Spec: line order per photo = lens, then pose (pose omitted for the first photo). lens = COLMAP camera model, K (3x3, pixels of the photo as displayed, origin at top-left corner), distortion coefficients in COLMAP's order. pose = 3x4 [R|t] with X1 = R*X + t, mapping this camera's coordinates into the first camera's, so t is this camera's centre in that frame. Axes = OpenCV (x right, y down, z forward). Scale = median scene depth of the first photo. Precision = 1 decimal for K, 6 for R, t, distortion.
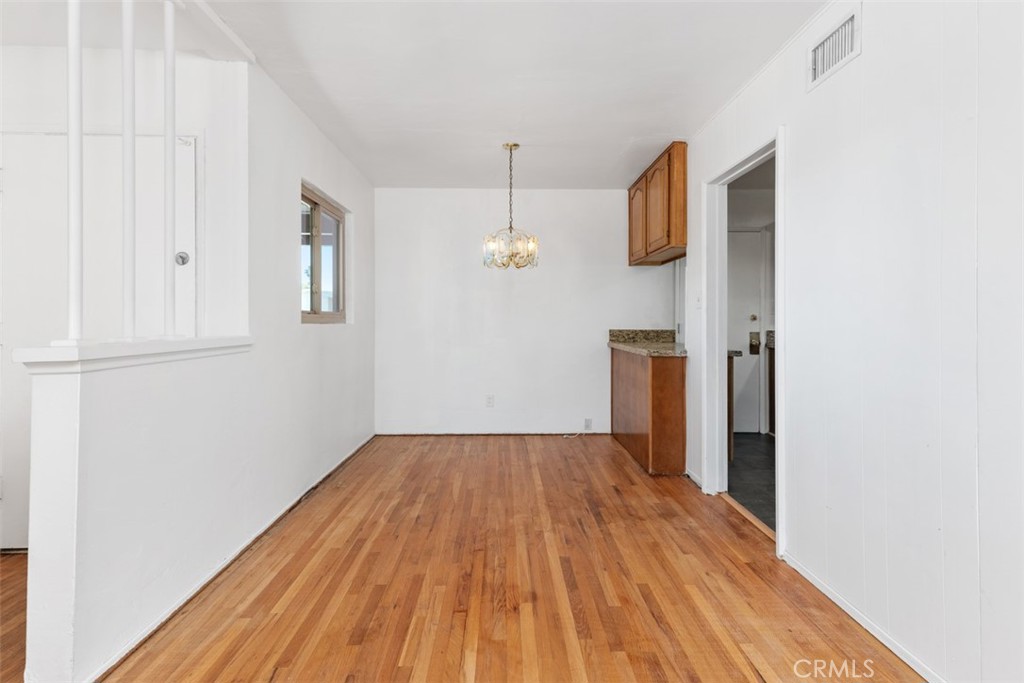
lens RADIAL K [[459.2, 0, 509.3], [0, 459.2, 319.1], [0, 0, 1]] dist [-0.000934, -0.000057]
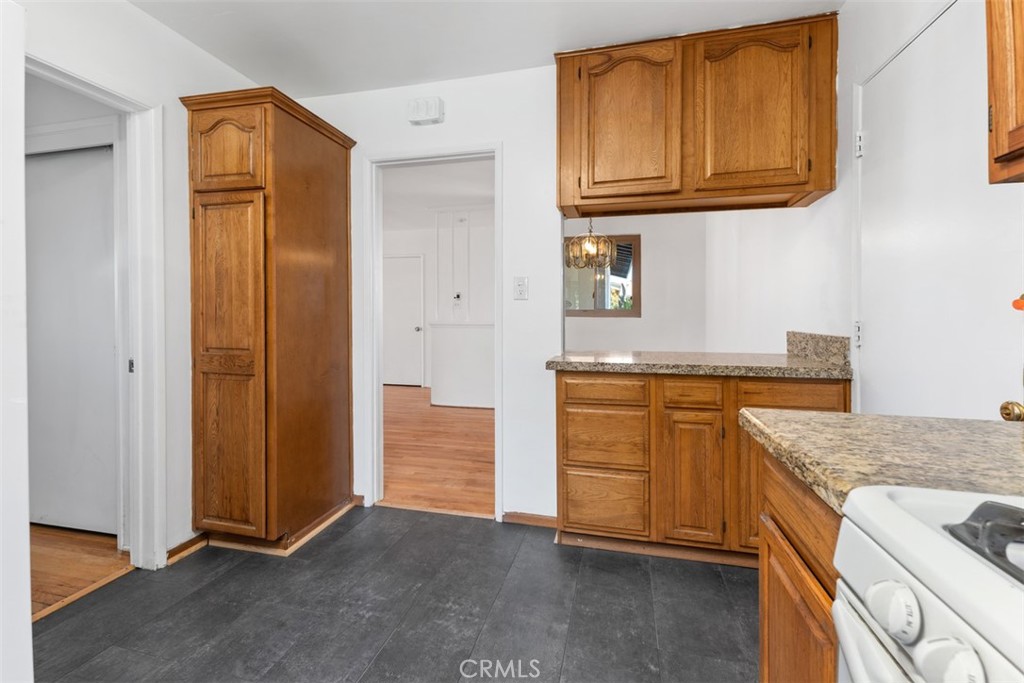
lens RADIAL K [[439.7, 0, 515.4], [0, 439.7, 318.4], [0, 0, 1]] dist [0.002401, -0.000214]
pose [[-0.246814, 0.002676, -0.969059, 1.497675], [0.001287, 0.999996, 0.002434, 0.011106], [0.969062, -0.000646, -0.246817, 1.486315]]
